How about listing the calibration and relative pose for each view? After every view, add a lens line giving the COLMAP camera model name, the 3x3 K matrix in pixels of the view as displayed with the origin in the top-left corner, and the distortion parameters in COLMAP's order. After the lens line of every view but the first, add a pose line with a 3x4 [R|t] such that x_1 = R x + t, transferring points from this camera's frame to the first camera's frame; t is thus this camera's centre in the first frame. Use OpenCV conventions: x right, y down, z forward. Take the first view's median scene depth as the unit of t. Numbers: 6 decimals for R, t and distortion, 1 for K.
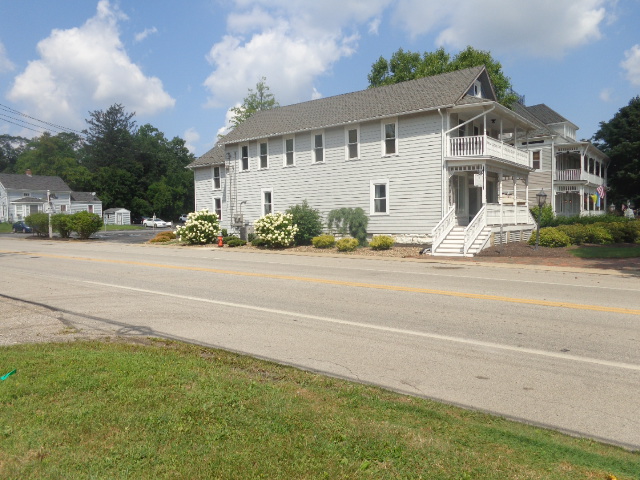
lens RADIAL K [[482.3, 0, 320.3], [0, 482.3, 239.6], [0, 0, 1]] dist [0.002519, 0.003721]
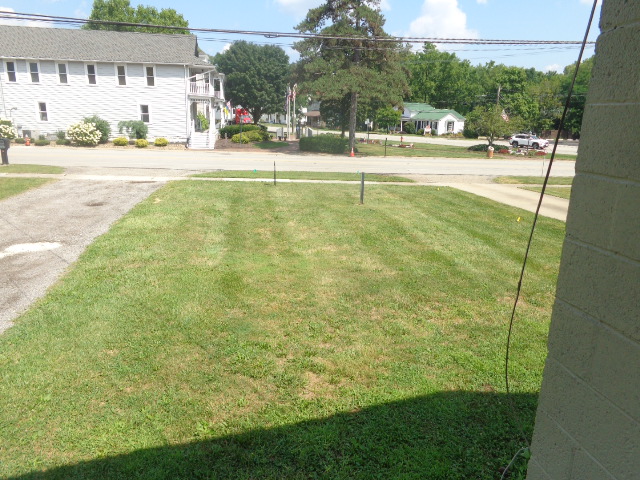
lens RADIAL K [[482.3, 0, 319.9], [0, 482.3, 240.6], [0, 0, 1]] dist [0.002519, 0.003721]
pose [[0.683023, -0.157189, 0.713282, -0.708756], [-0.005254, 0.975485, 0.220003, -0.030091], [-0.730378, -0.154015, 0.665452, -0.583932]]
